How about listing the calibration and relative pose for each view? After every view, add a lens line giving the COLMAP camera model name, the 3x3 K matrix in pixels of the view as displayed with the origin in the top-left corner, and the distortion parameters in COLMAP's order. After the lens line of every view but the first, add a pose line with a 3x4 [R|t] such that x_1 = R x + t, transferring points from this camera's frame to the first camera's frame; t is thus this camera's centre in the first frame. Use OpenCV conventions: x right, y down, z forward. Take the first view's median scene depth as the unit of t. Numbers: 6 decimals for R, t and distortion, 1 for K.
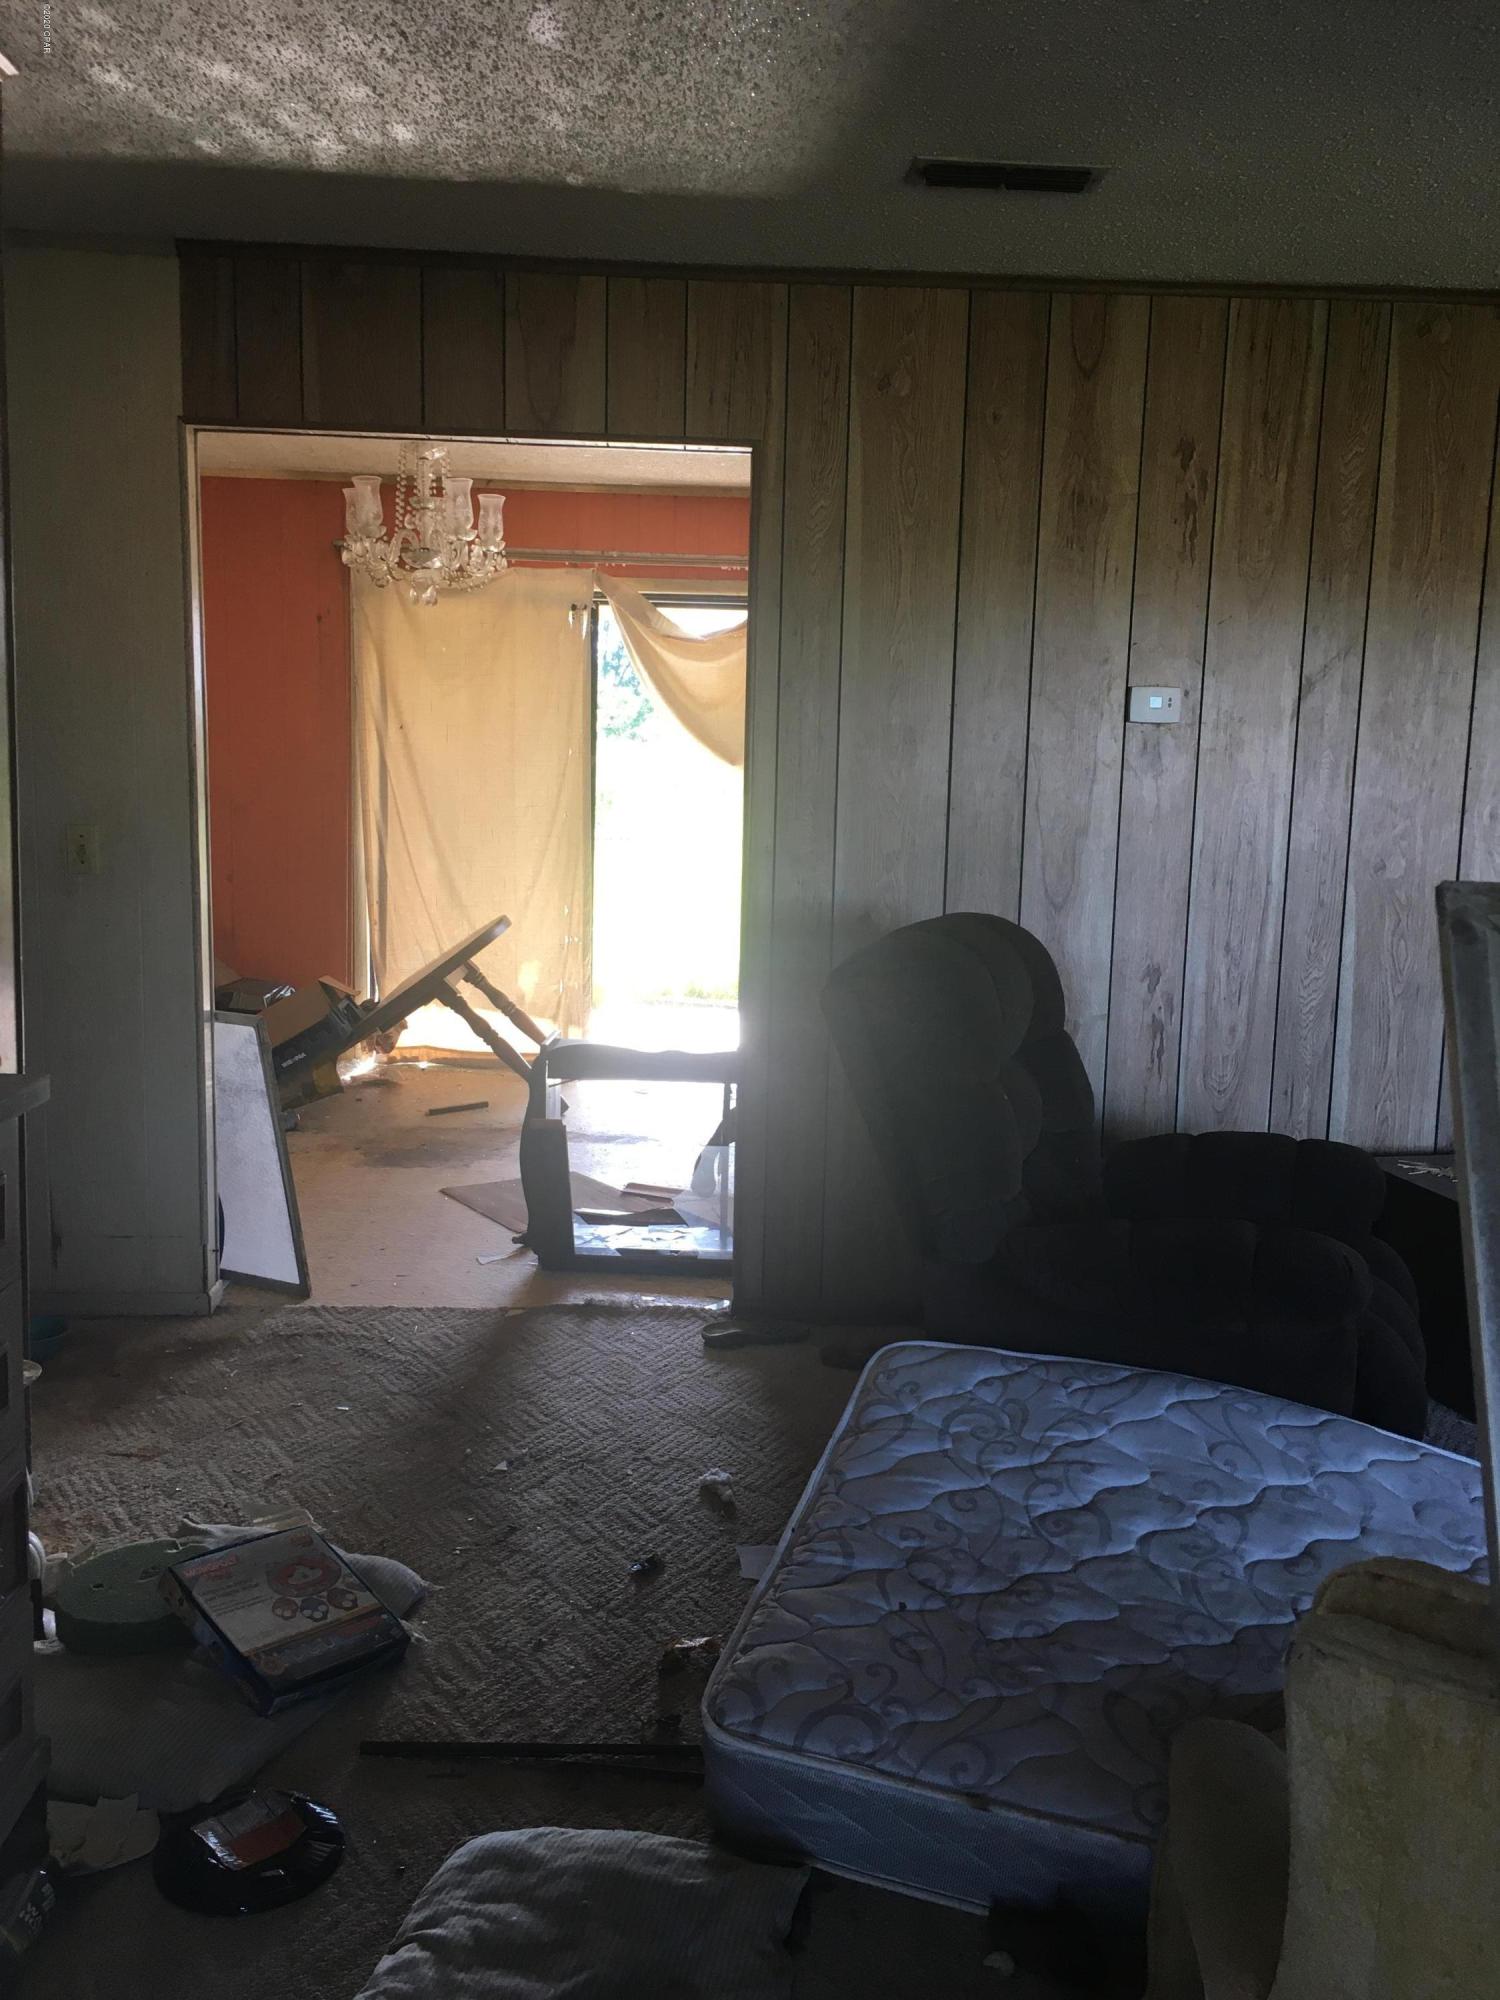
lens RADIAL K [[1691.4, 0, 750.0], [0, 1691.4, 1000.0], [0, 0, 1]] dist [0.088664, -0.117840]
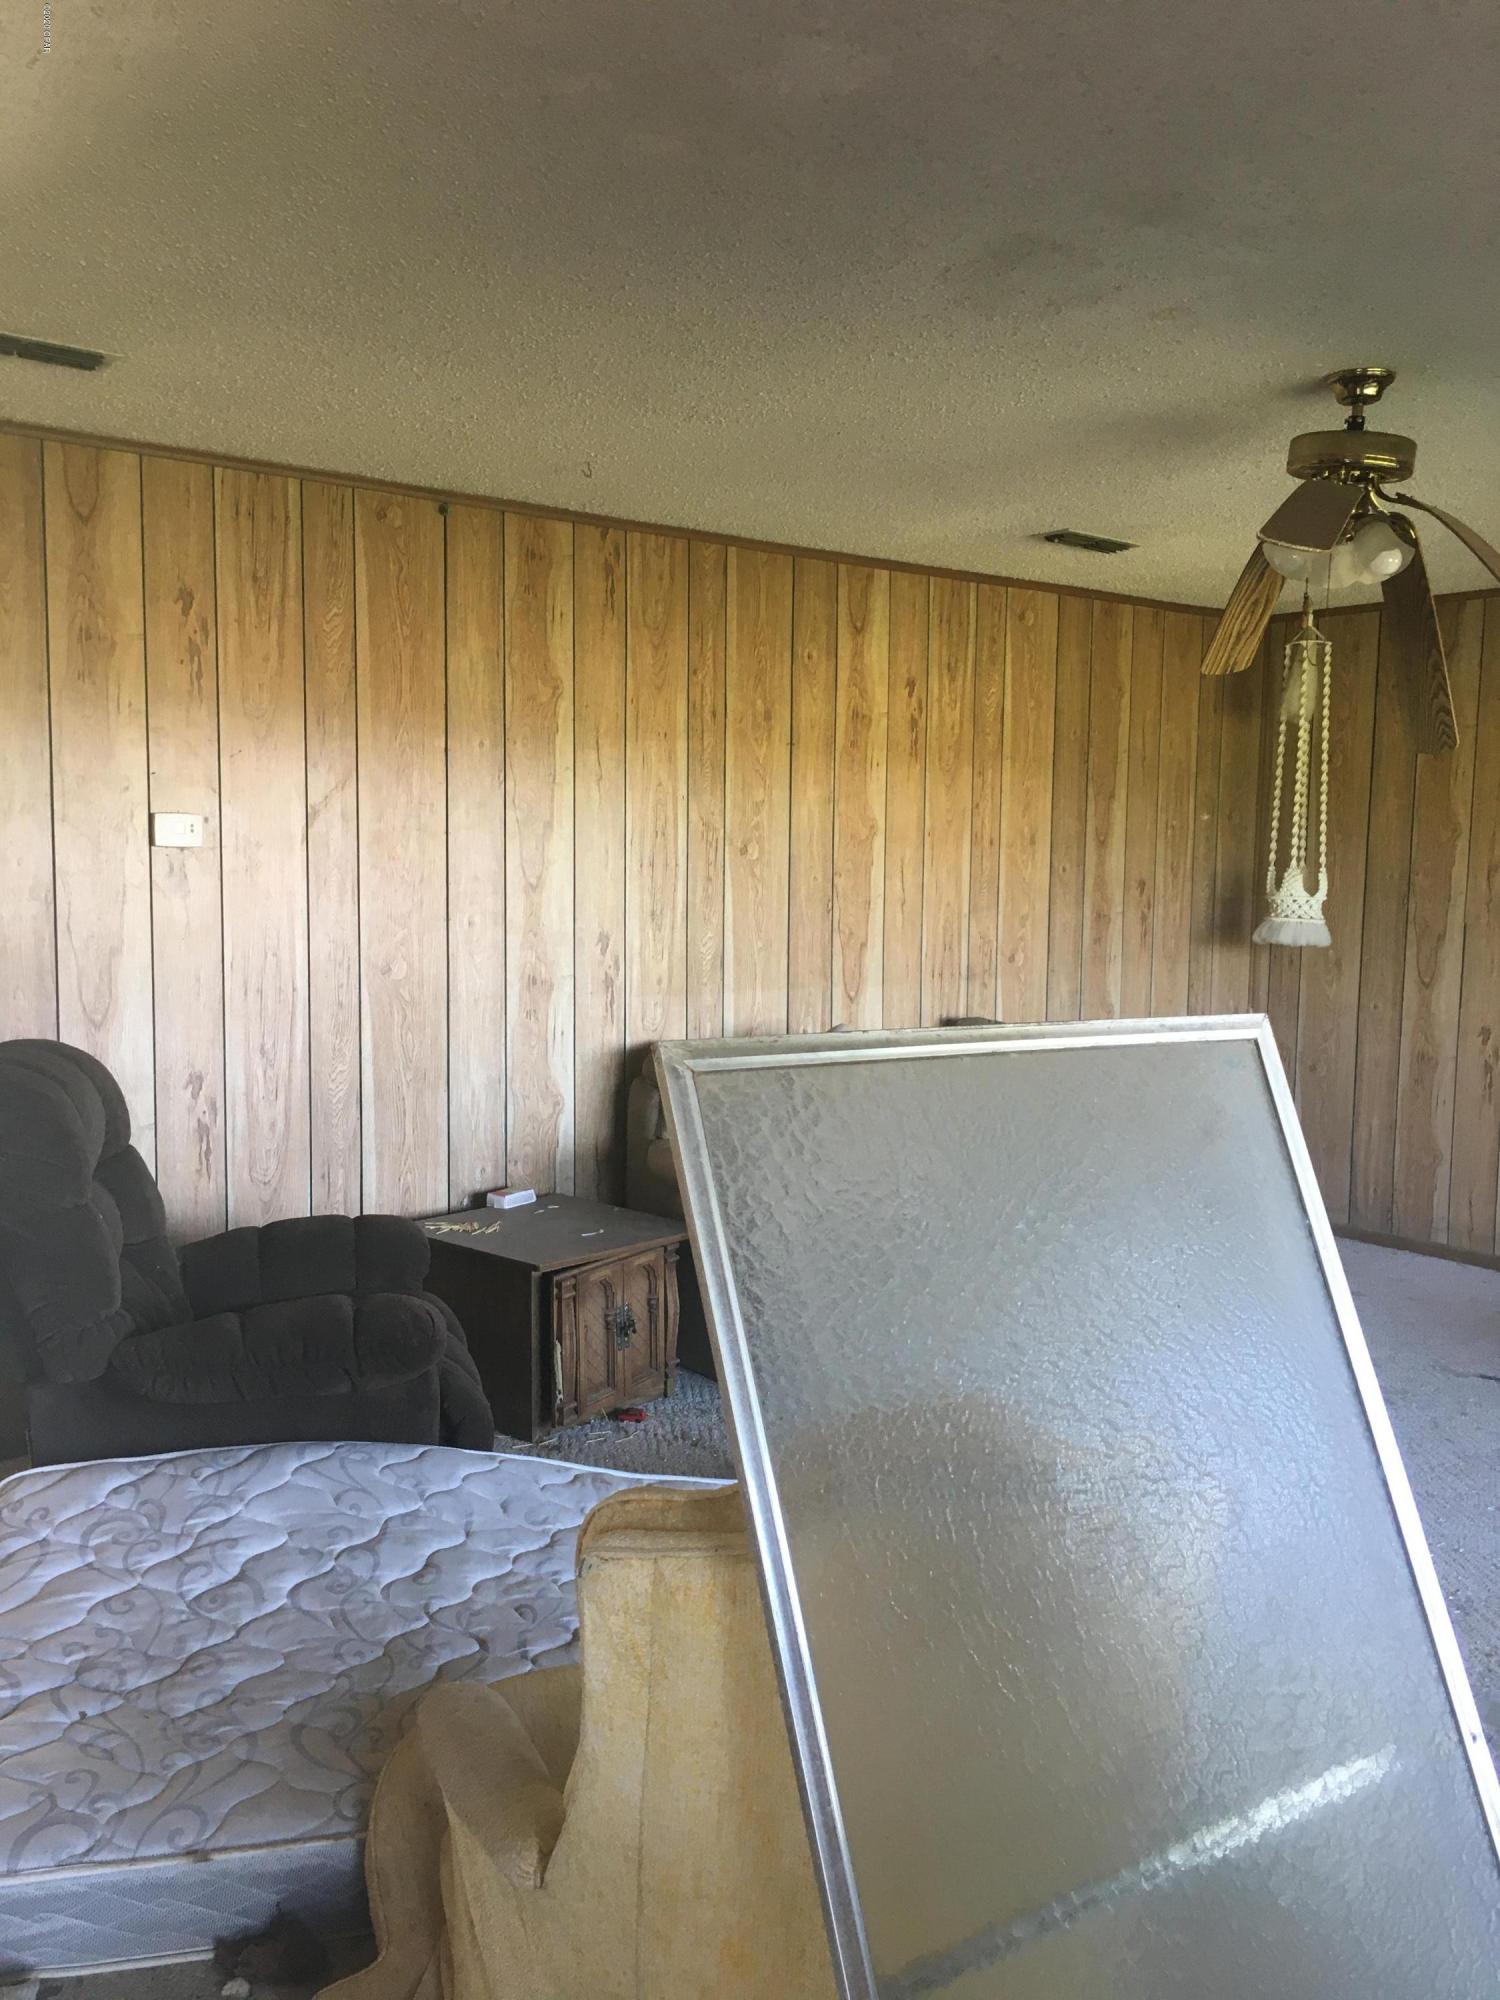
lens RADIAL K [[1691.4, 0, 750.0], [0, 1691.4, 1000.0], [0, 0, 1]] dist [0.088664, -0.117840]
pose [[0.816560, -0.062959, 0.573817, -0.134334], [0.089845, 0.995782, -0.018595, -0.022506], [-0.570226, 0.066739, 0.818772, -0.111086]]
